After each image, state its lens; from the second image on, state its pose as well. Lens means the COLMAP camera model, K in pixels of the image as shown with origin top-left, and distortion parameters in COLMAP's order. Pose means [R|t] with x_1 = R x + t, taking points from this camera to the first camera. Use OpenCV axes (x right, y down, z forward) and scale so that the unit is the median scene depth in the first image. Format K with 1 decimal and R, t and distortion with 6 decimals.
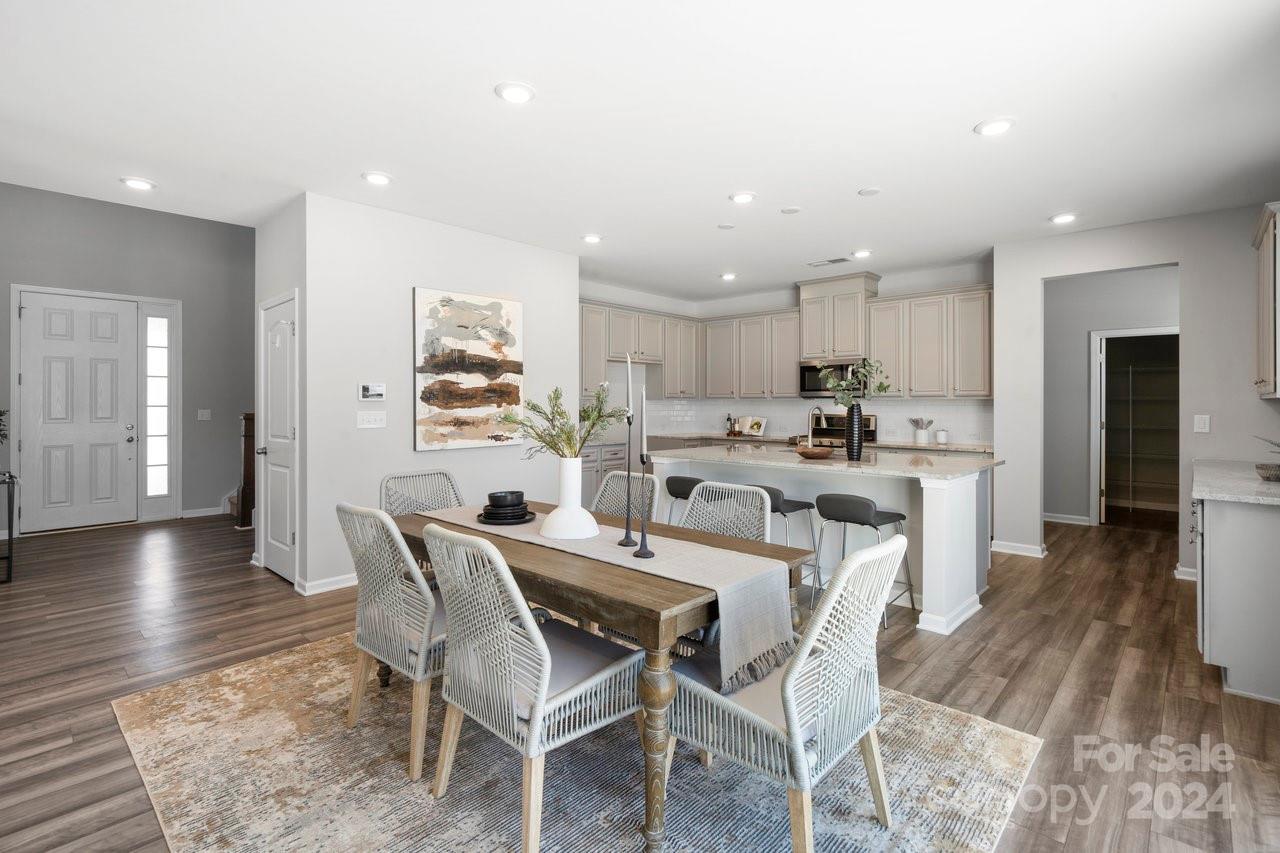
lens RADIAL K [[601.8, 0, 640.9], [0, 601.8, 400.1], [0, 0, 1]] dist [0.009435, -0.000123]
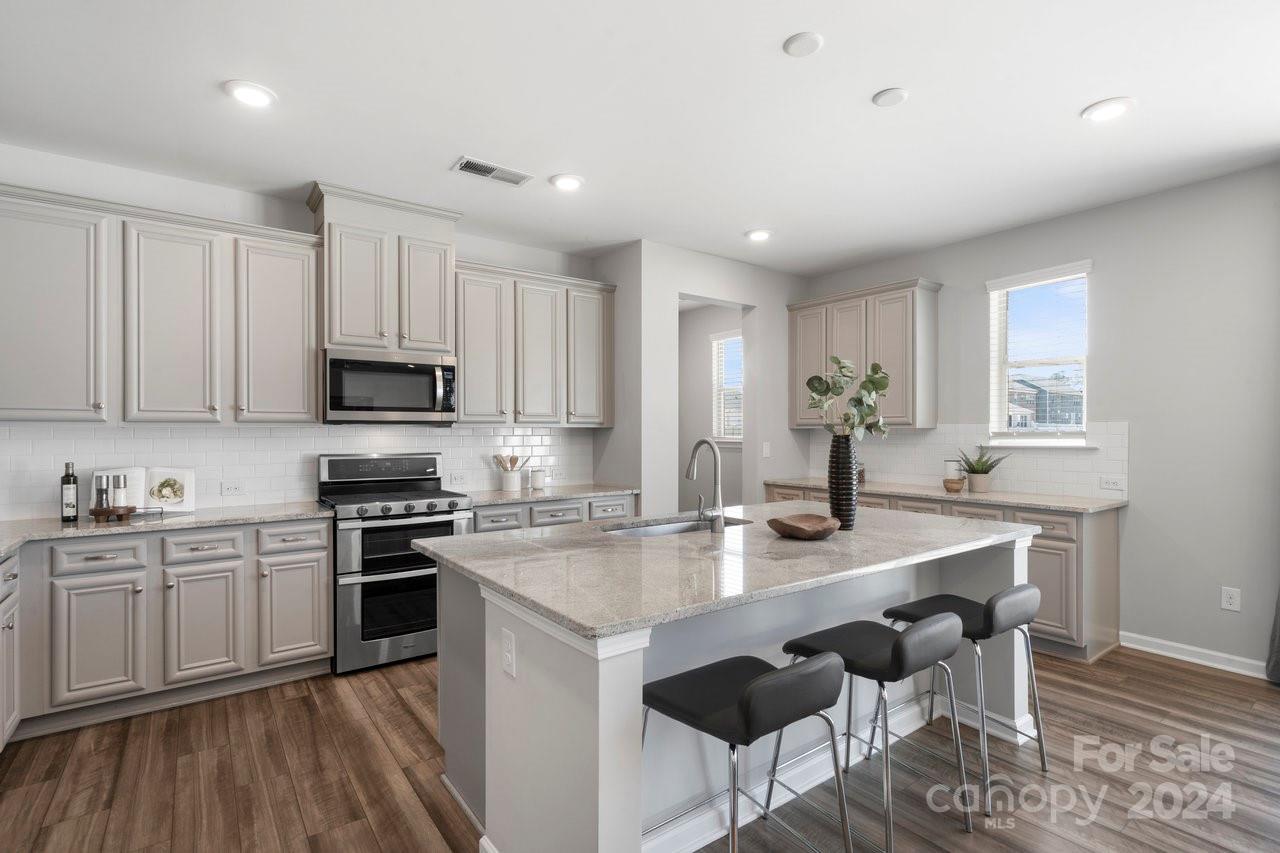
lens RADIAL K [[608.1, 0, 634.3], [0, 608.1, 432.3], [0, 0, 1]] dist [0.001501, 0.000213]
pose [[0.189707, -0.005678, 0.981824, -0.230504], [-0.003631, 0.999972, 0.006484, -0.000437], [-0.981834, -0.004795, 0.189681, 0.882629]]
